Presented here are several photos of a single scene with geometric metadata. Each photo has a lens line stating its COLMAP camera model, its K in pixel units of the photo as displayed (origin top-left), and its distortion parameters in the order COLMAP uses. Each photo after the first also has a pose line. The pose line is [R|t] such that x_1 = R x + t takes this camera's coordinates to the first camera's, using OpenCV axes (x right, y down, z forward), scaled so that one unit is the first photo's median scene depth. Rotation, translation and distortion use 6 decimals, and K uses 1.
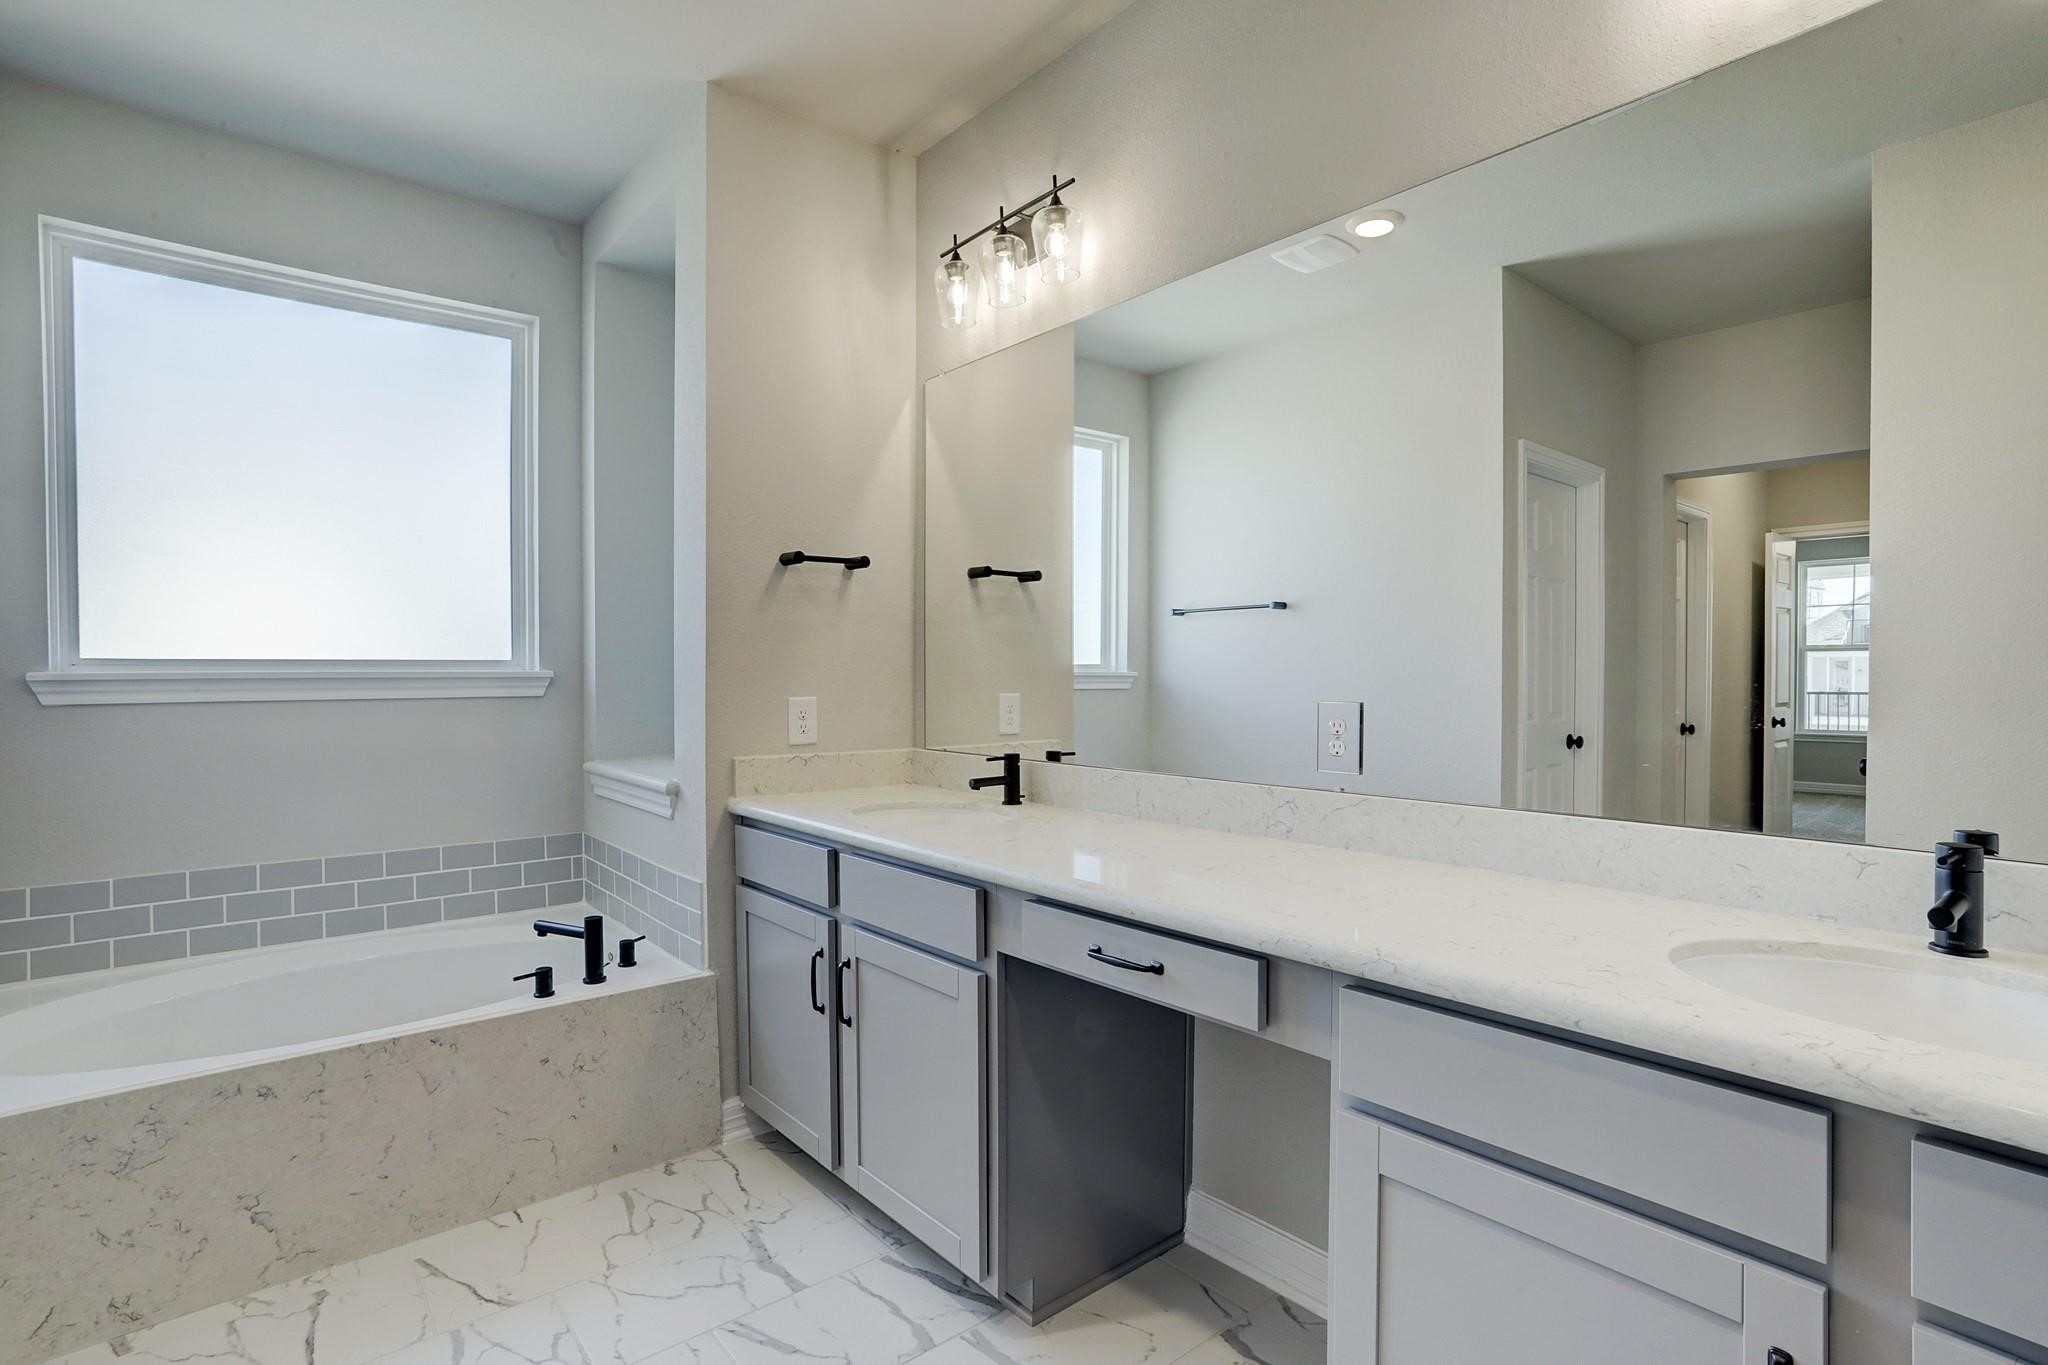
lens RADIAL K [[1007.3, 0, 1024.0], [0, 1007.3, 682.5], [0, 0, 1]] dist [0.049784, -0.000130]
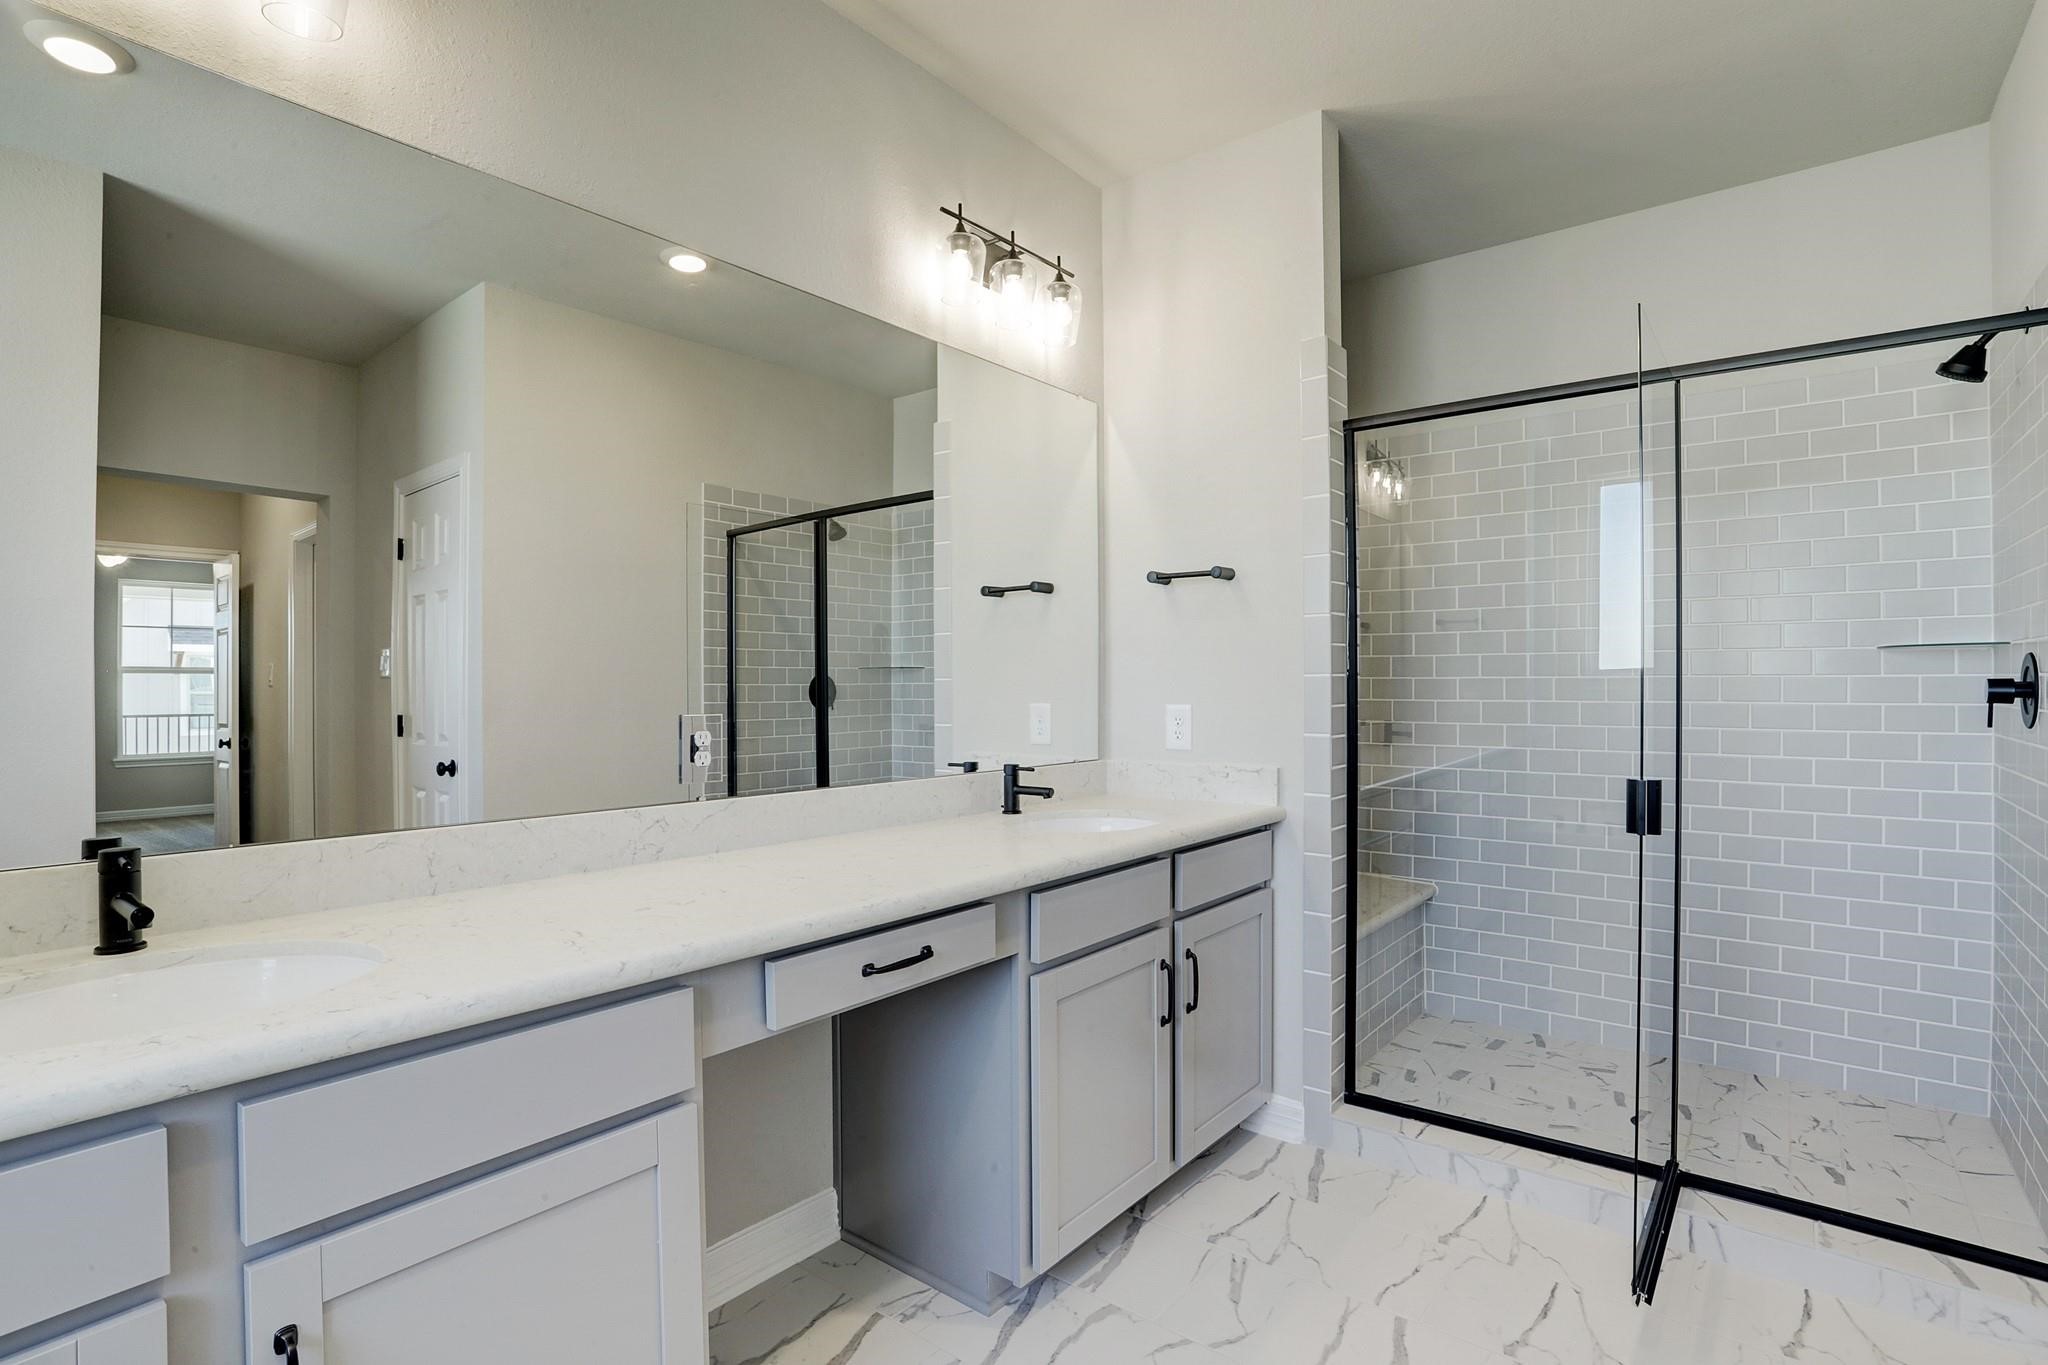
lens RADIAL K [[971.0, 0, 1014.9], [0, 971.0, 685.1], [0, 0, 1]] dist [-0.051969, 0.026105]
pose [[-0.175506, 0.009139, 0.984436, -0.697531], [0.012343, 0.999899, -0.007082, 0.001176], [-0.984401, 0.010908, -0.175601, 0.835873]]
